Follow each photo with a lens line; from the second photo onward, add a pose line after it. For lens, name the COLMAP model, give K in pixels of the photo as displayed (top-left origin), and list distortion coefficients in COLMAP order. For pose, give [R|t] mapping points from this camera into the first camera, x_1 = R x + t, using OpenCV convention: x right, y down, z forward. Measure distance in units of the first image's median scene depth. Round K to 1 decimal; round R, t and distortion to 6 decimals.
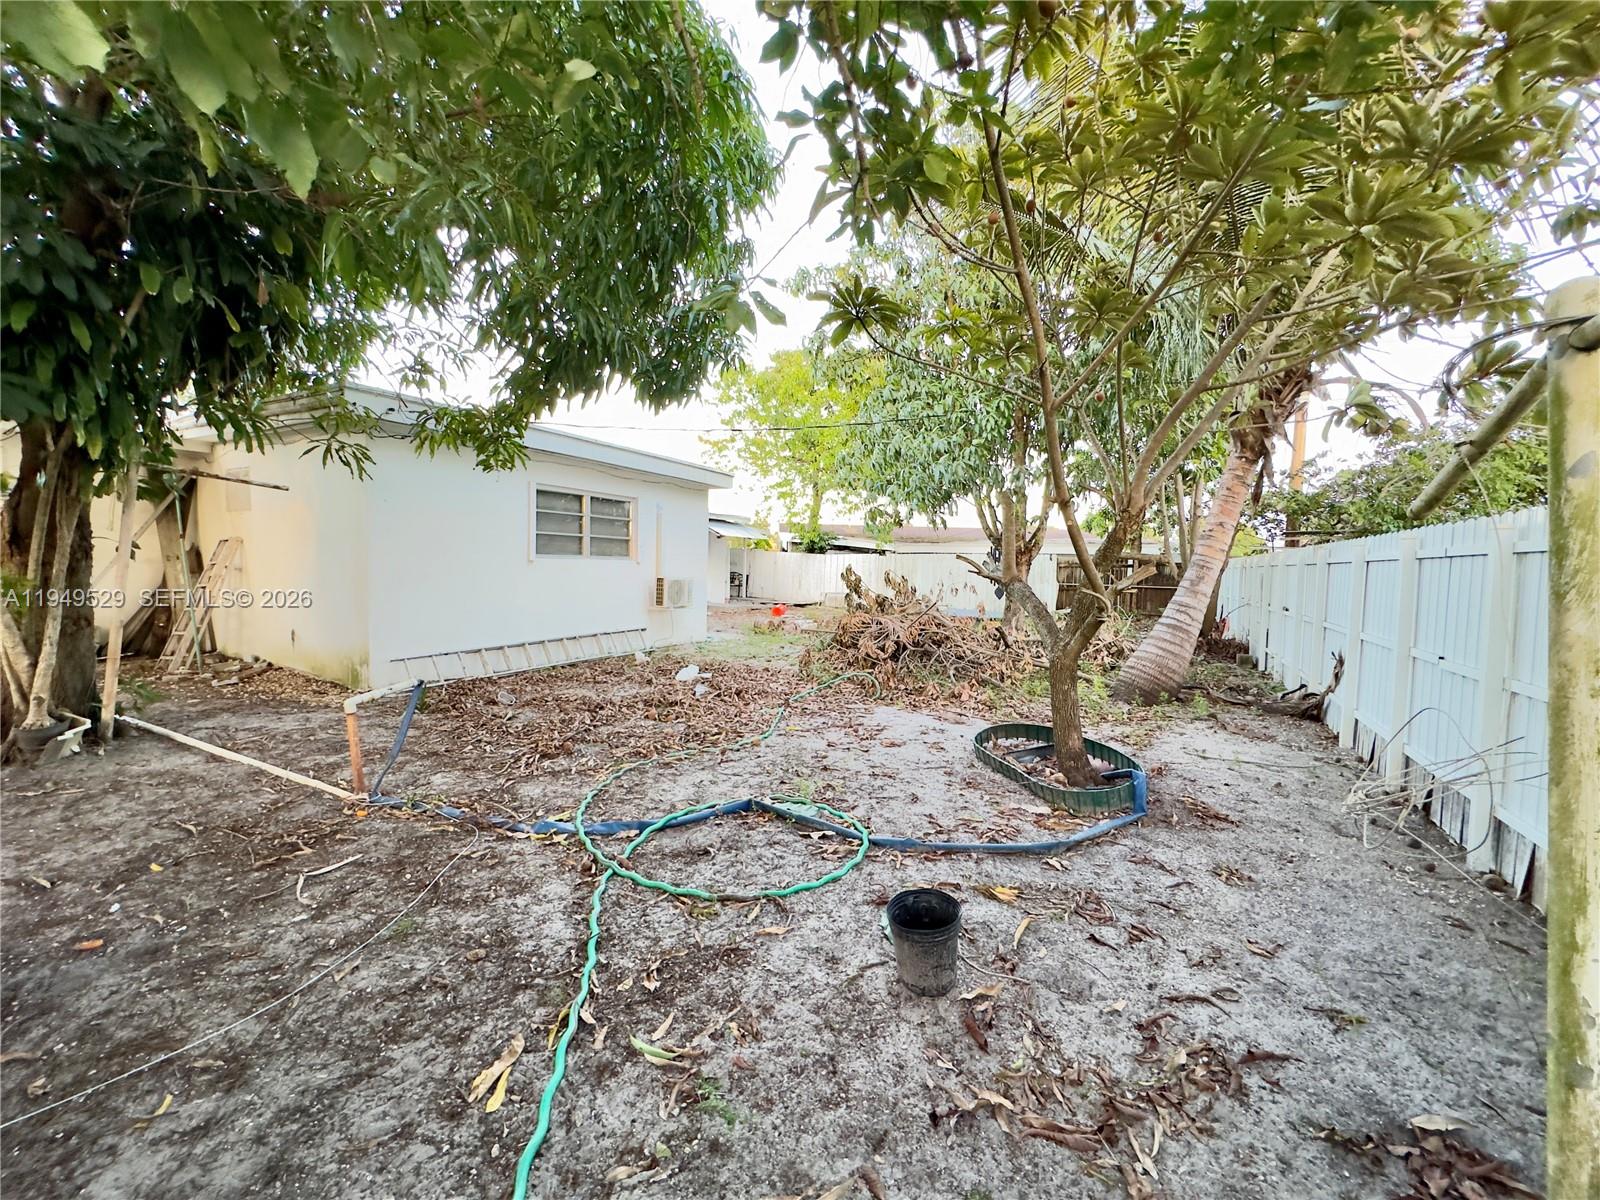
lens RADIAL K [[636.1, 0, 795.6], [0, 636.1, 599.0], [0, 0, 1]] dist [-0.003893, 0.000300]
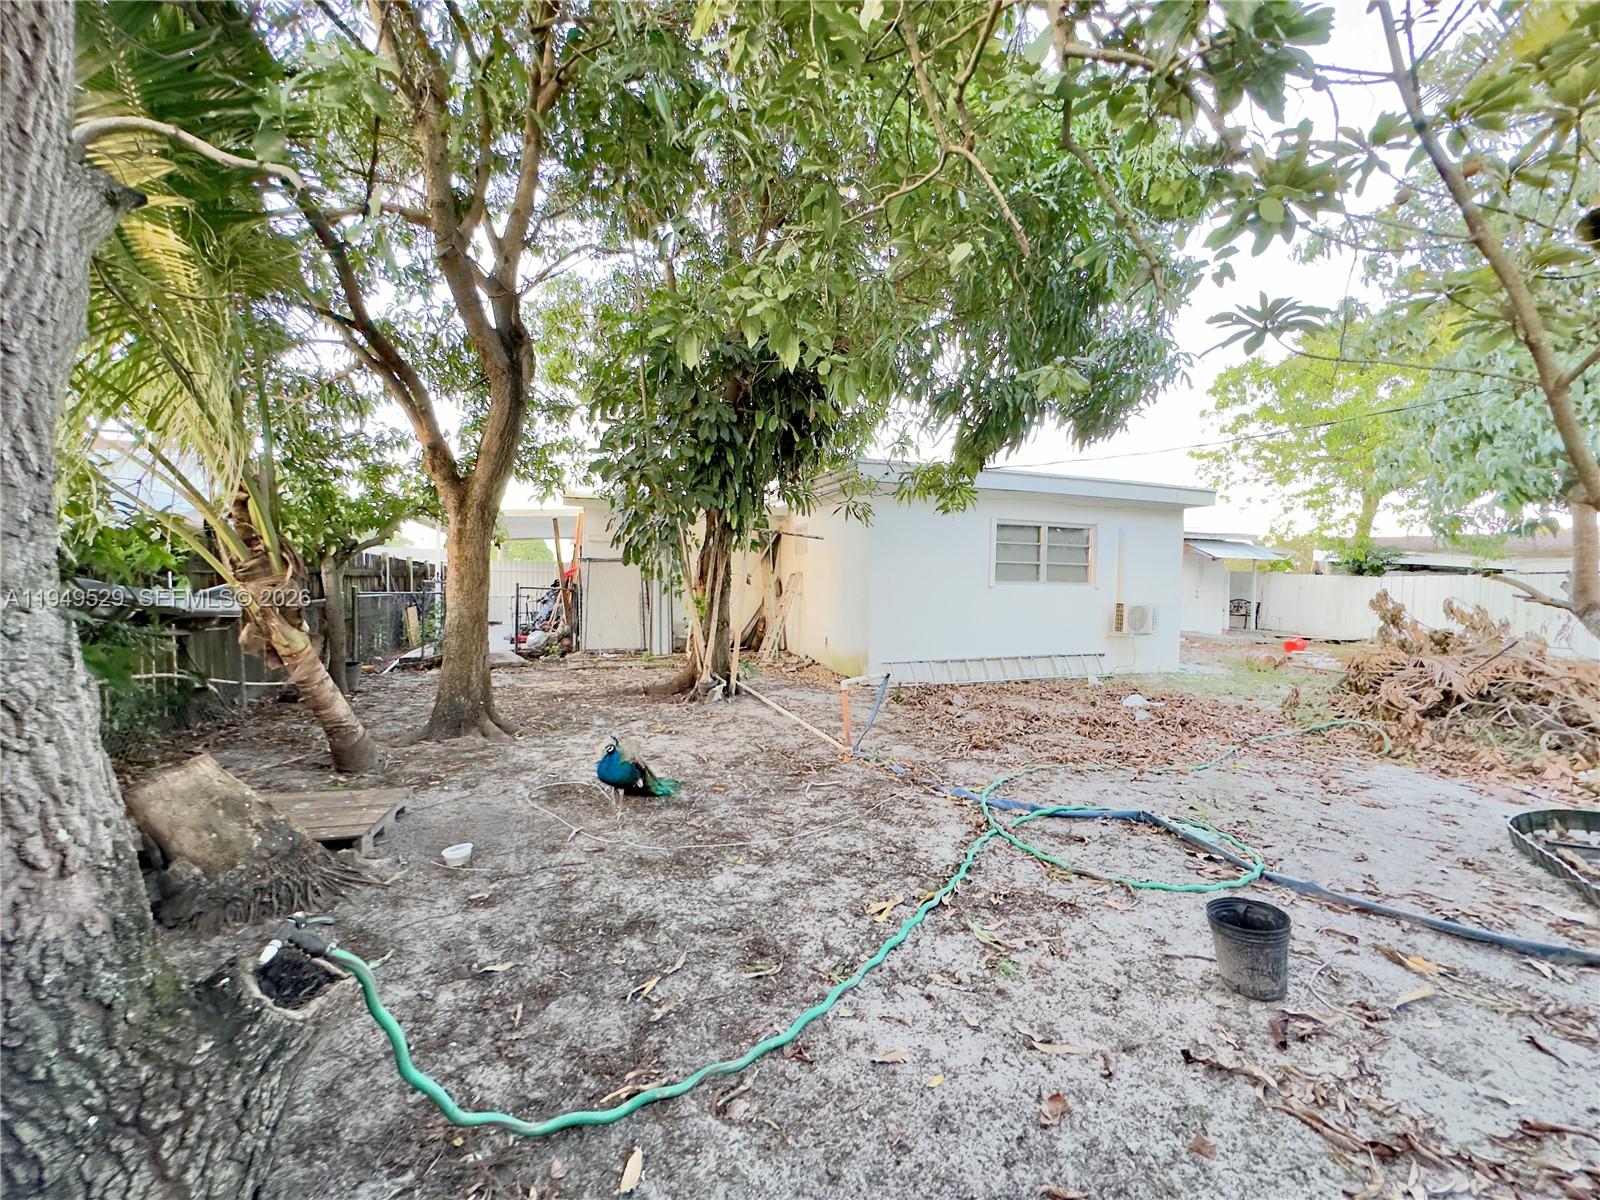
lens RADIAL K [[636.1, 0, 795.6], [0, 636.1, 599.0], [0, 0, 1]] dist [-0.003893, 0.000300]
pose [[0.738229, 0.005934, -0.674524, 0.171135], [-0.034704, 0.998971, -0.029193, 0.013219], [0.673657, 0.044960, 0.737675, -0.141117]]
